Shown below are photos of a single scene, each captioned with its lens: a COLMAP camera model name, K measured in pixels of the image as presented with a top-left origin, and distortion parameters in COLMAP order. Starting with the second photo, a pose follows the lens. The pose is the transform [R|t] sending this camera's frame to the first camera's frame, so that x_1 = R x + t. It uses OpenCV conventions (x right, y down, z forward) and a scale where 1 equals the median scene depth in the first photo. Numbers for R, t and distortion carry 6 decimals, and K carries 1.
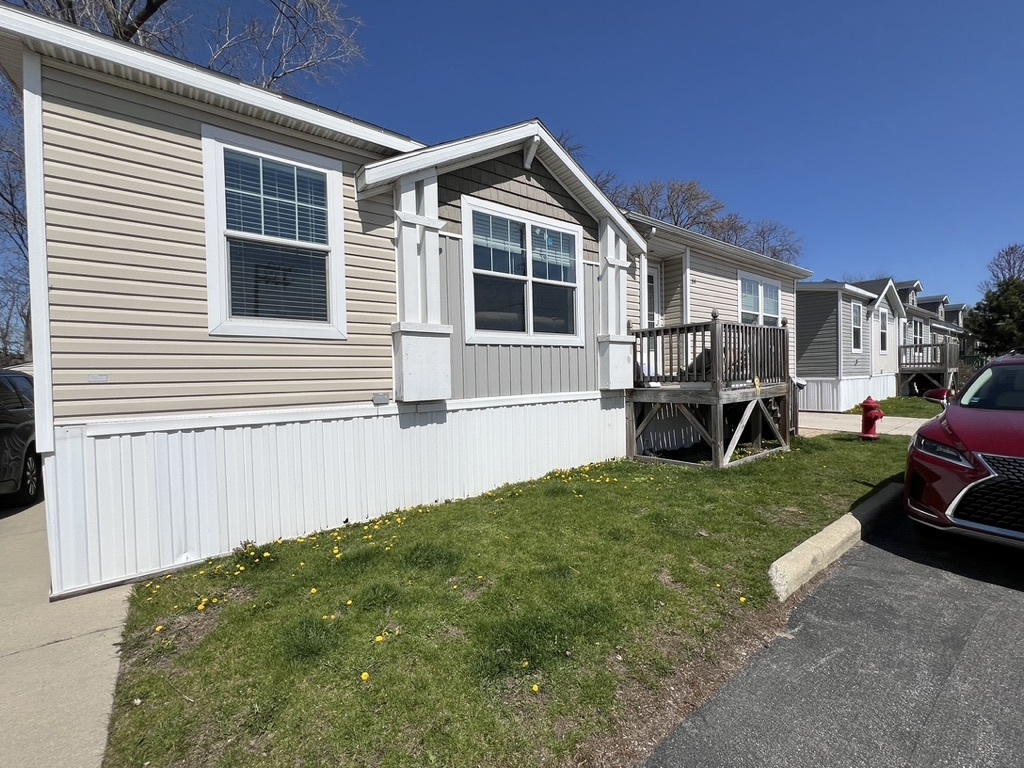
lens RADIAL K [[446.5, 0, 516.8], [0, 446.5, 381.5], [0, 0, 1]] dist [0.004637, 0.000027]
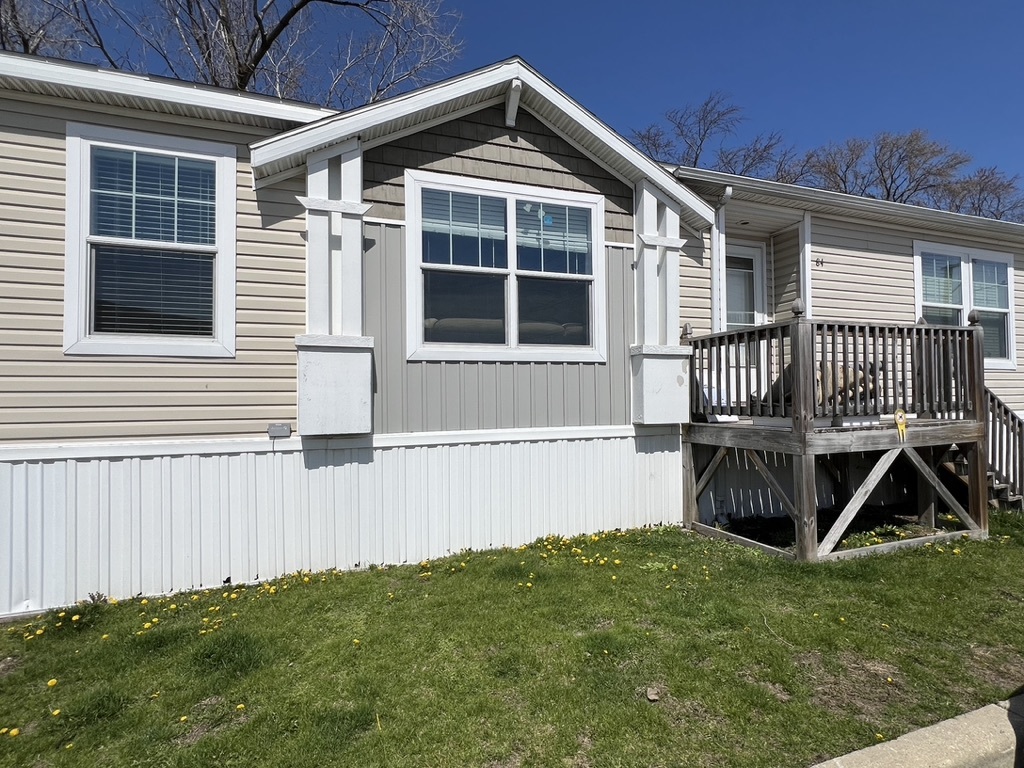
lens RADIAL K [[505.1, 0, 511.8], [0, 505.1, 385.6], [0, 0, 1]] dist [0.002944, -0.000638]
pose [[0.944953, 0.004254, -0.327179, 0.341522], [-0.015756, 0.999347, -0.032511, -0.016651], [0.326827, 0.035877, 0.944403, 0.245082]]
